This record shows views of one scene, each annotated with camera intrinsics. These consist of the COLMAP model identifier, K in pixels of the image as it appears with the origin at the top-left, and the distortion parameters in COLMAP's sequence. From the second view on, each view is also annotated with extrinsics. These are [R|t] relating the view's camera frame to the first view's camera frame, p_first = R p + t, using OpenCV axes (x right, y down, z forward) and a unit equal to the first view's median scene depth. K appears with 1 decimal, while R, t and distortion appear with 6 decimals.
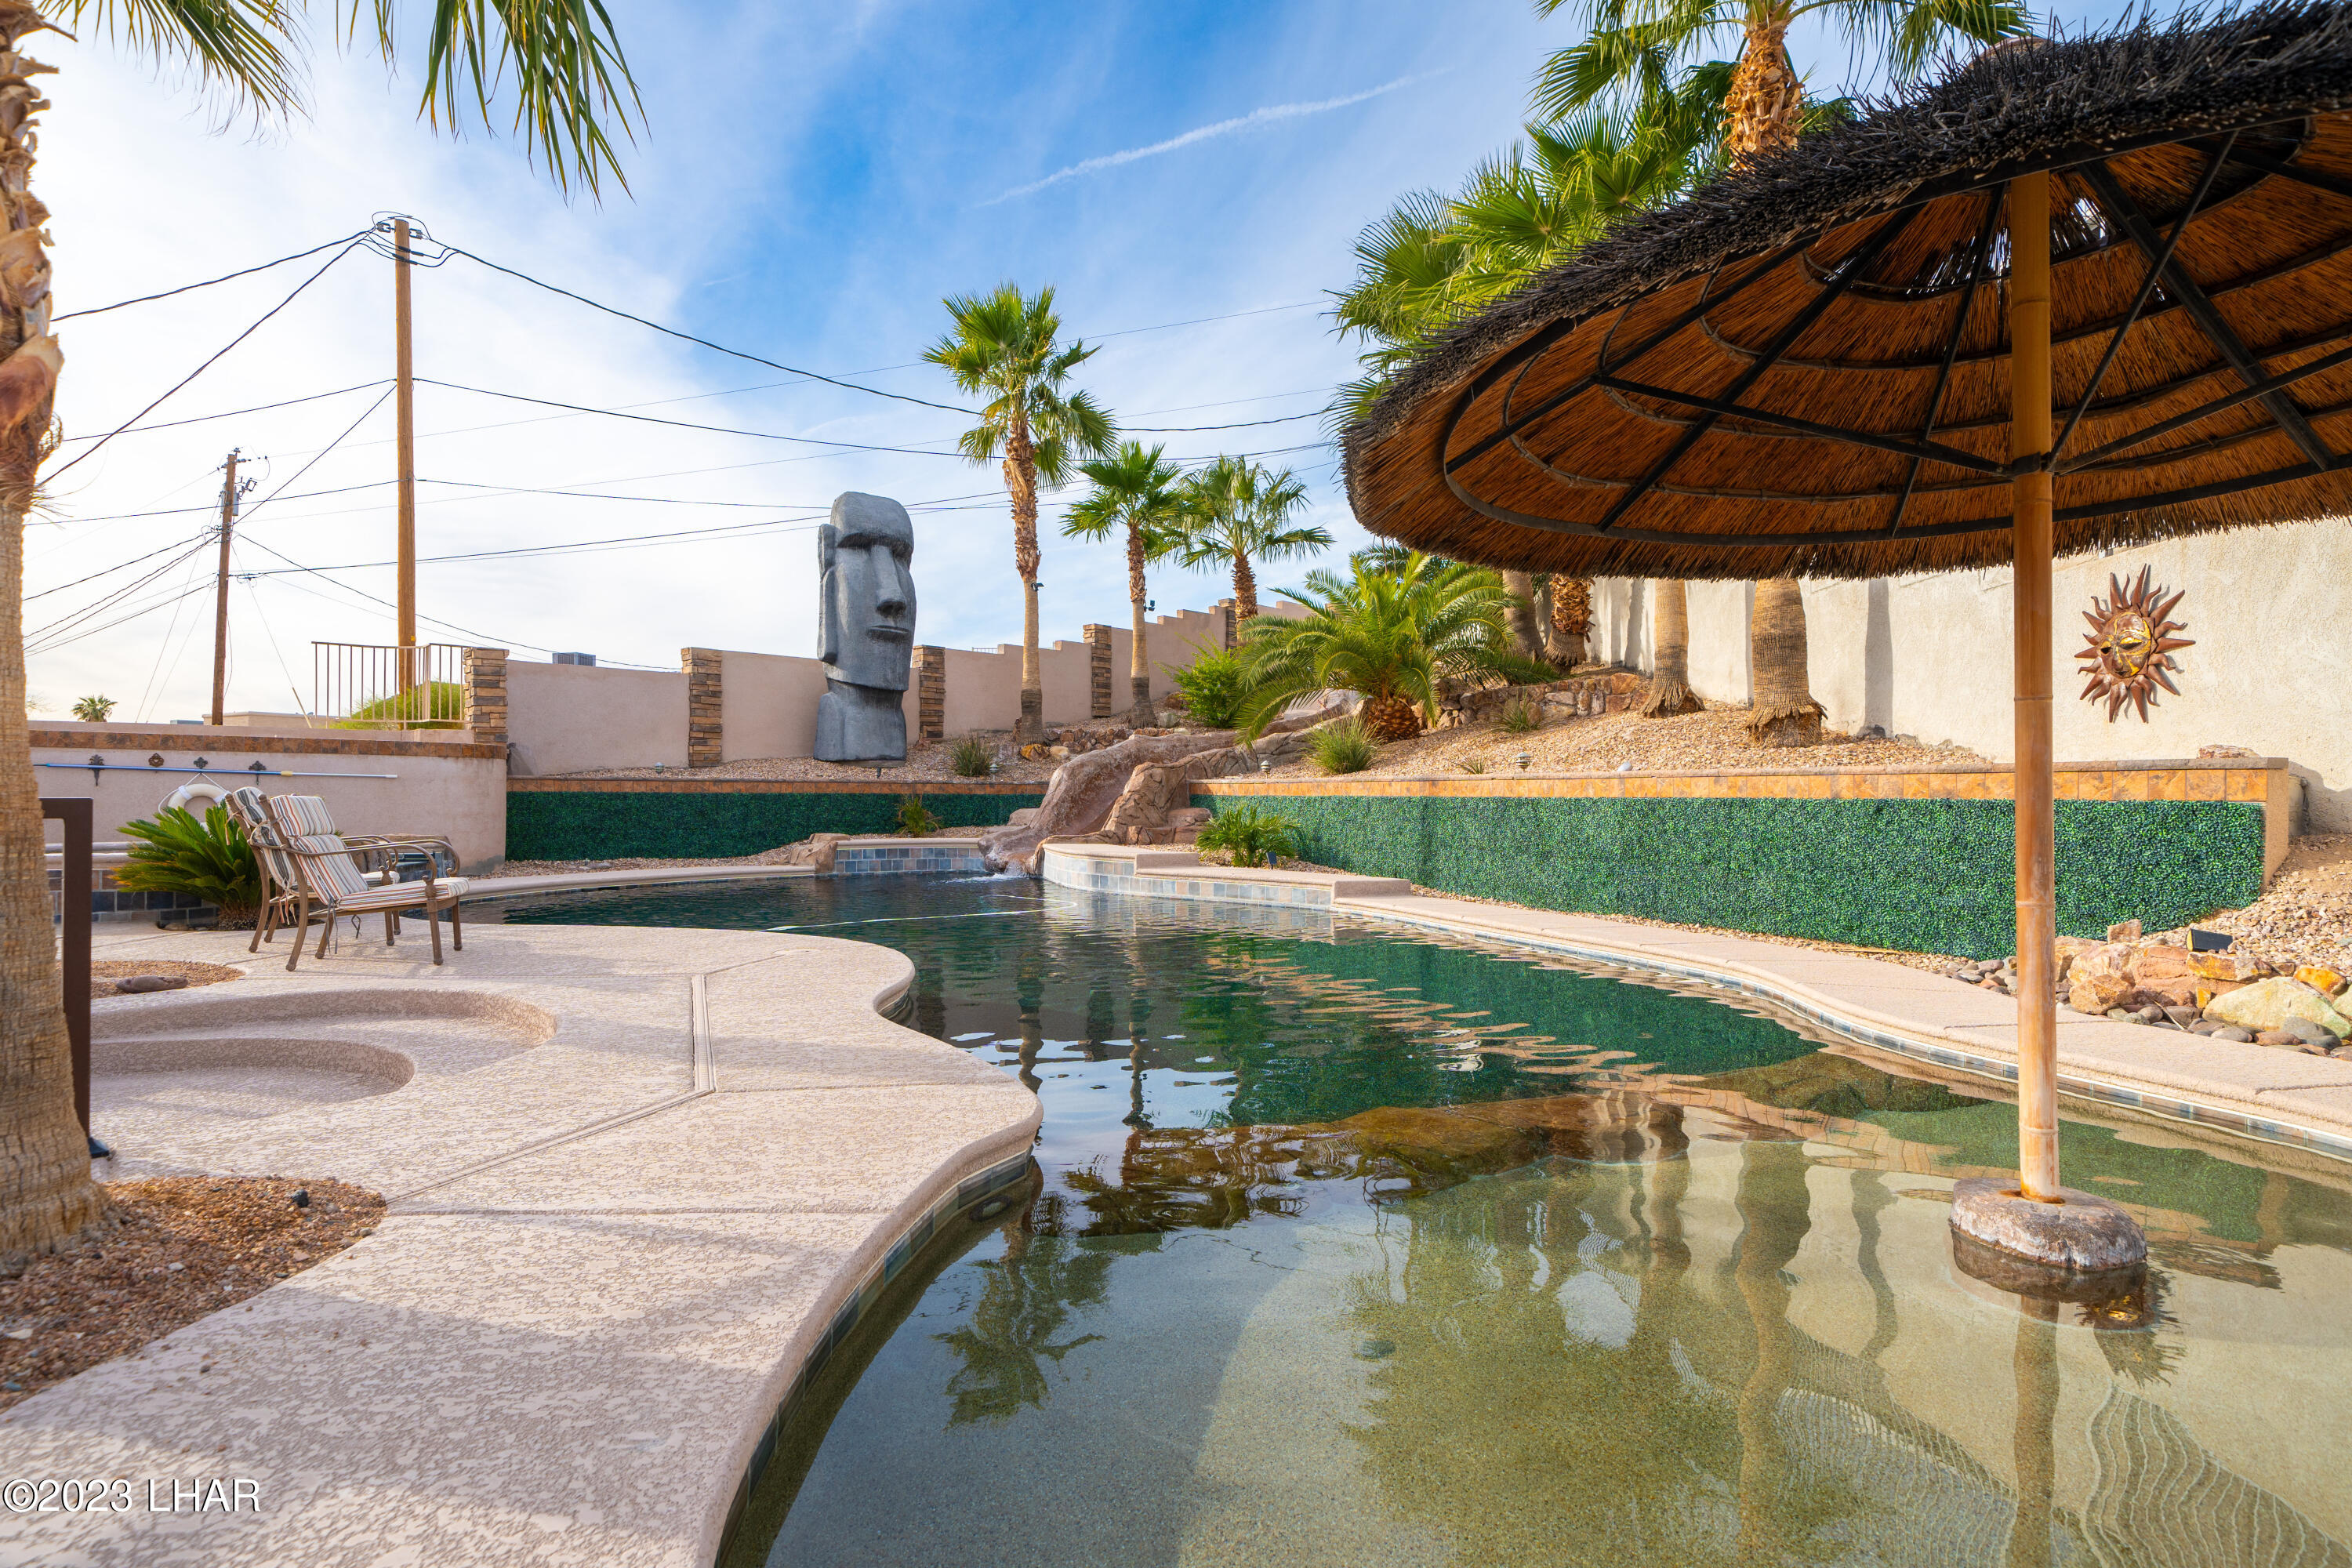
lens RADIAL K [[1121.1, 0, 1181.8], [0, 1121.1, 797.4], [0, 0, 1]] dist [0.002175, 0.001664]
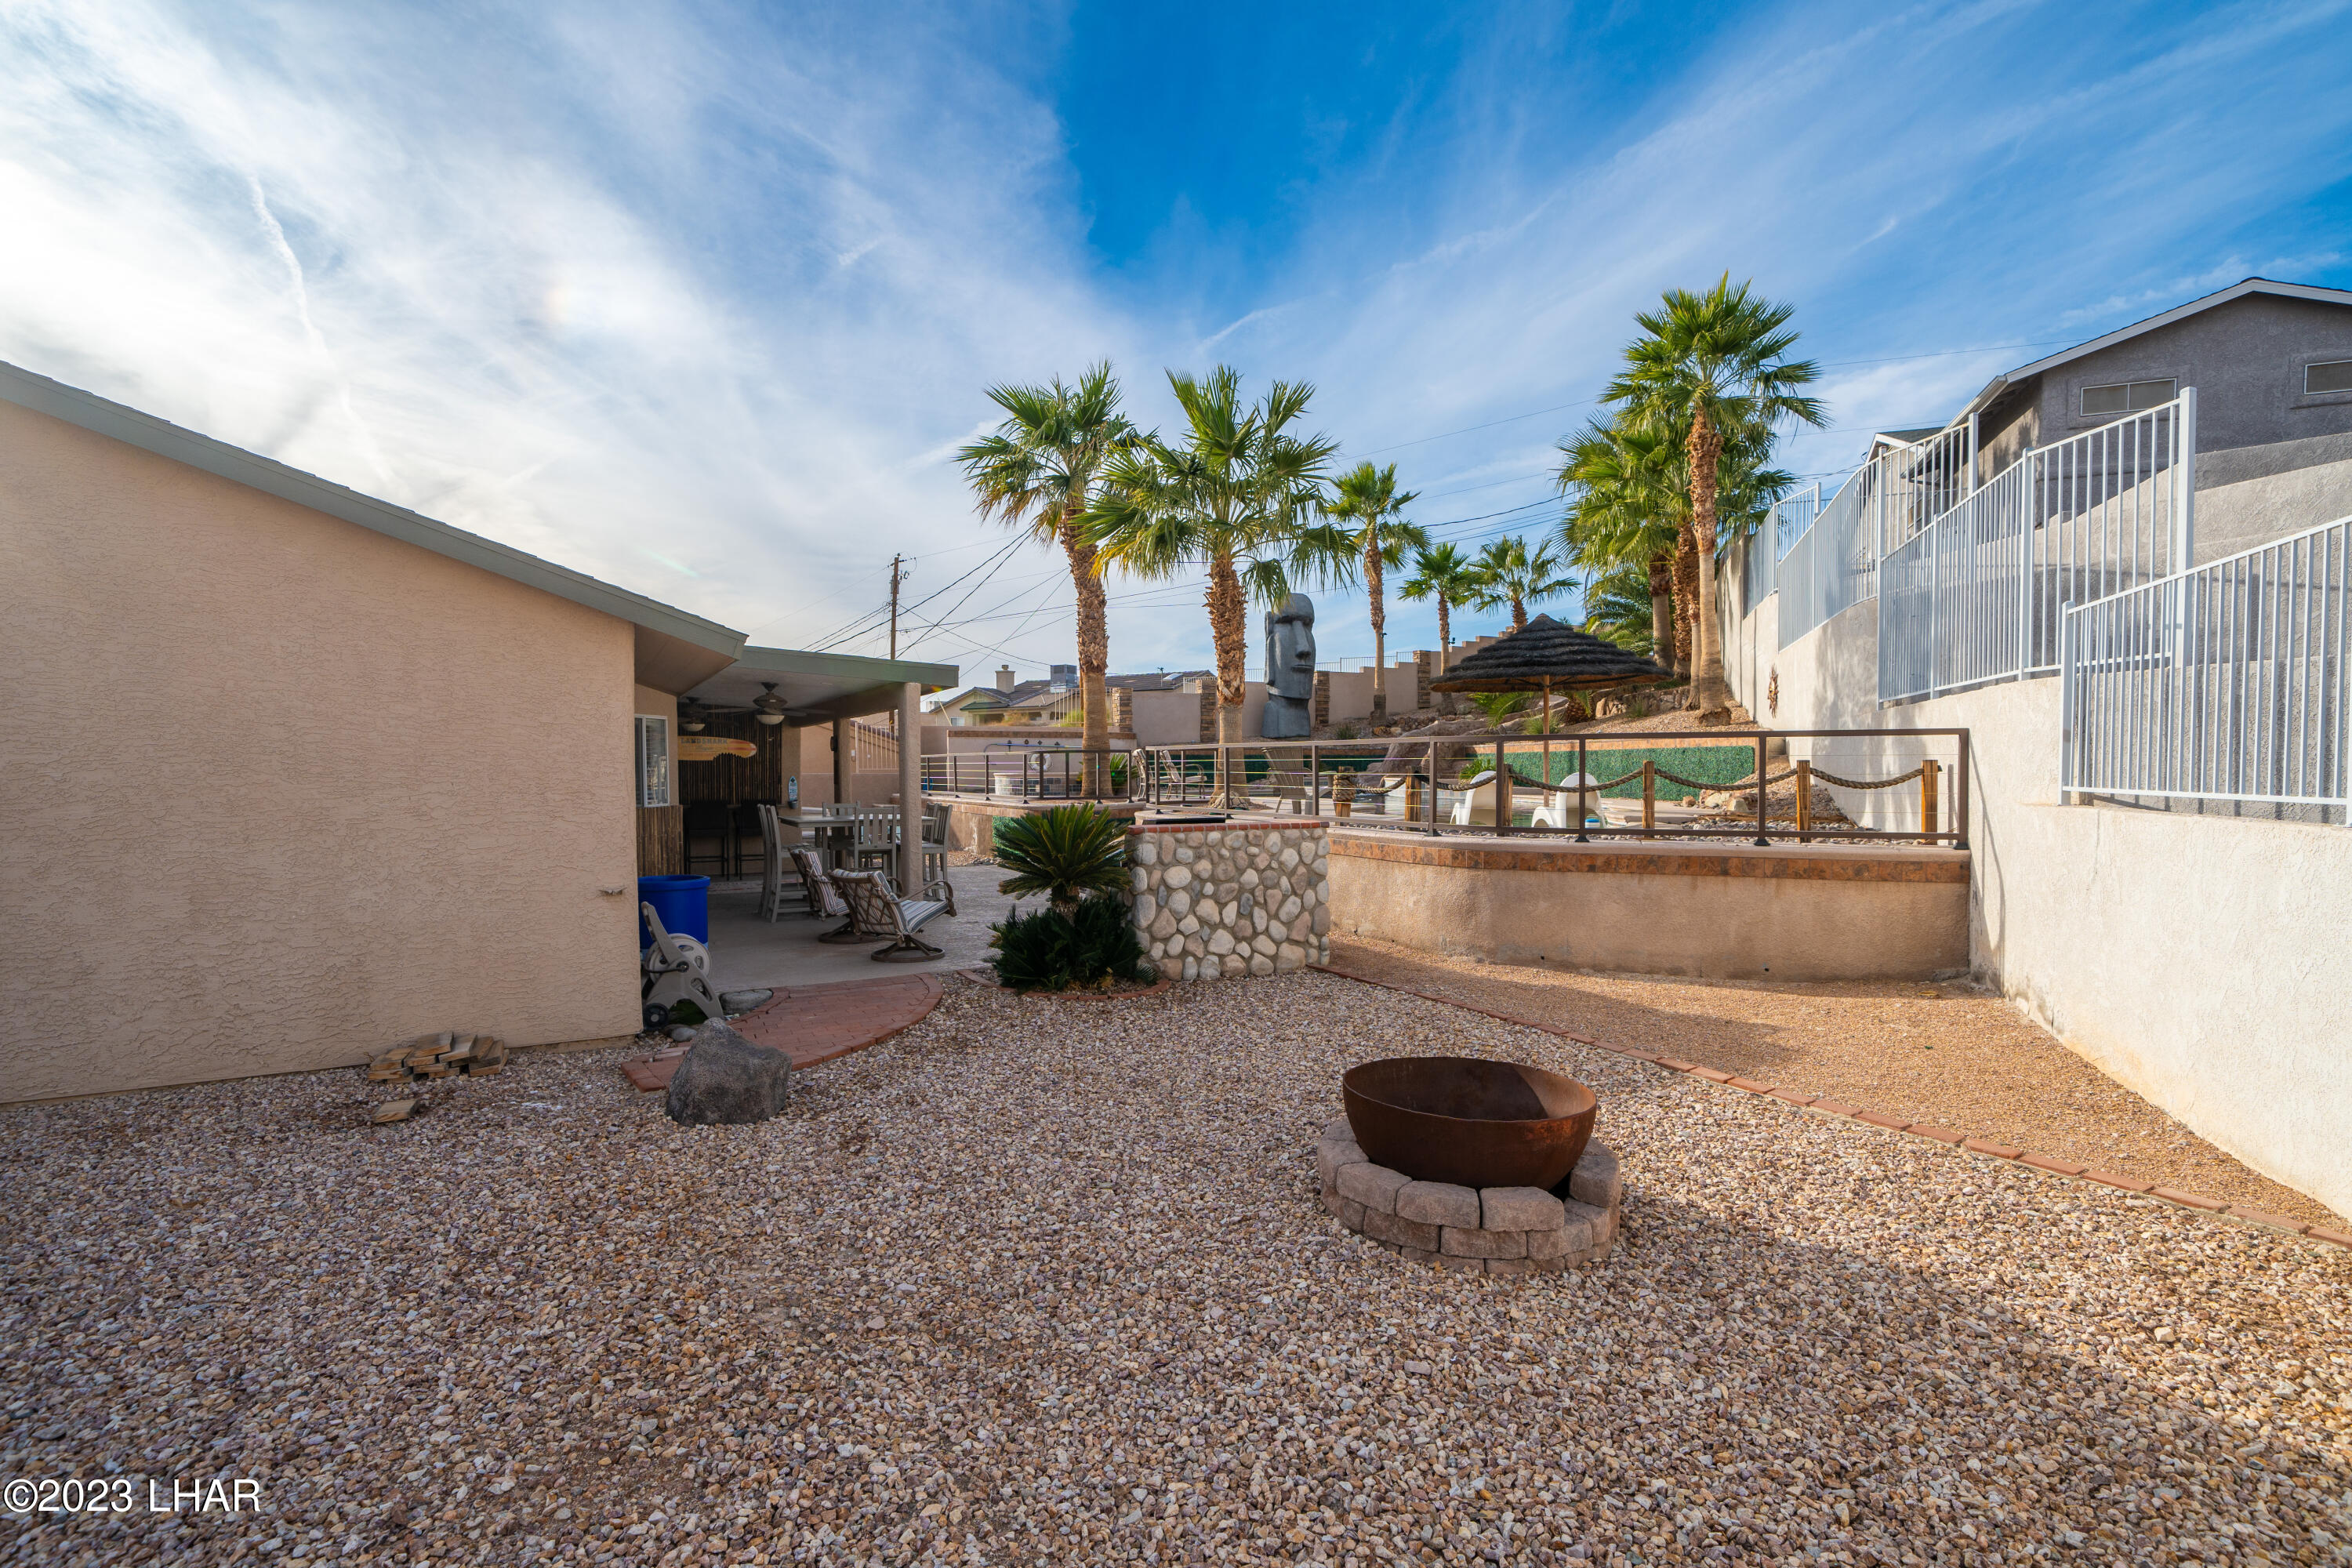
lens RADIAL K [[1121.1, 0, 1173.4], [0, 1121.1, 803.9], [0, 0, 1]] dist [0.002175, 0.001664]
pose [[0.948662, 0.004141, -0.316266, 0.112244], [0.006394, 0.999459, 0.032263, 0.014686], [0.316228, -0.032629, 0.948122, -0.752132]]
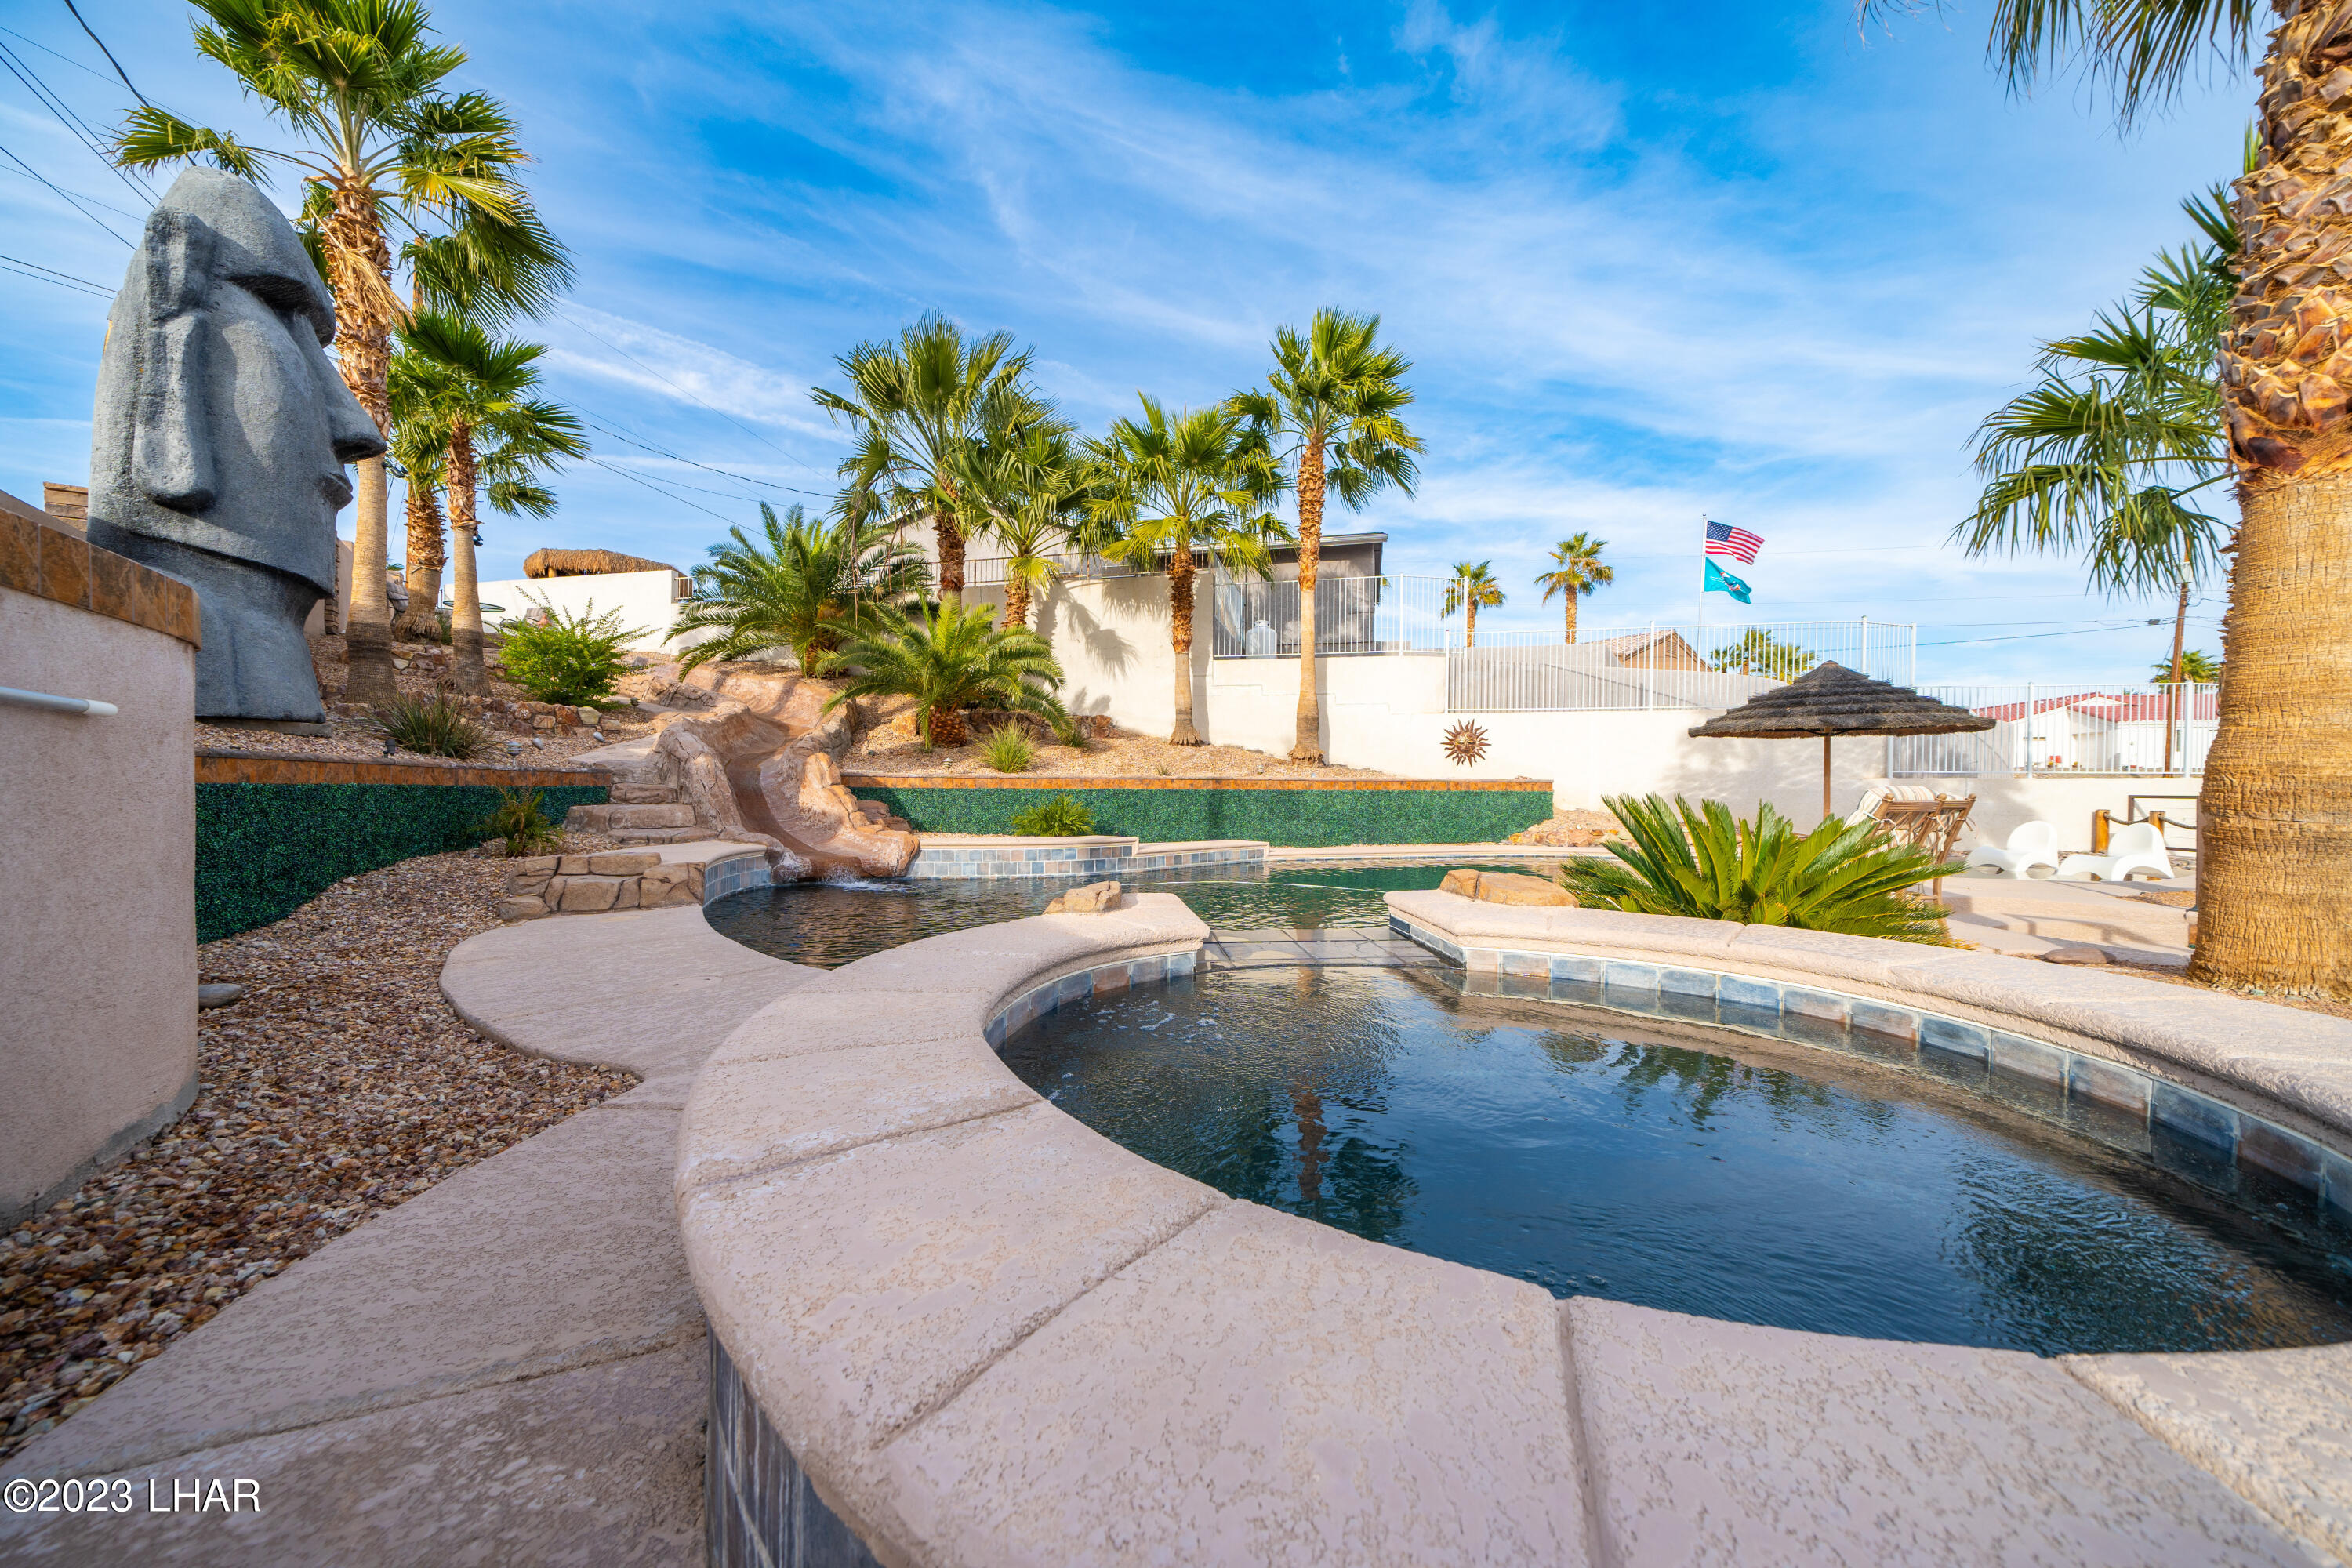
lens RADIAL K [[783.8, 0, 1180.5], [0, 783.8, 798.6], [0, 0, 1]] dist [-0.005857, -0.000175]
pose [[0.165589, -0.017406, 0.986041, -0.517127], [-0.004726, 0.999819, 0.018443, -0.004951], [-0.986183, -0.007714, 0.165477, 0.480254]]
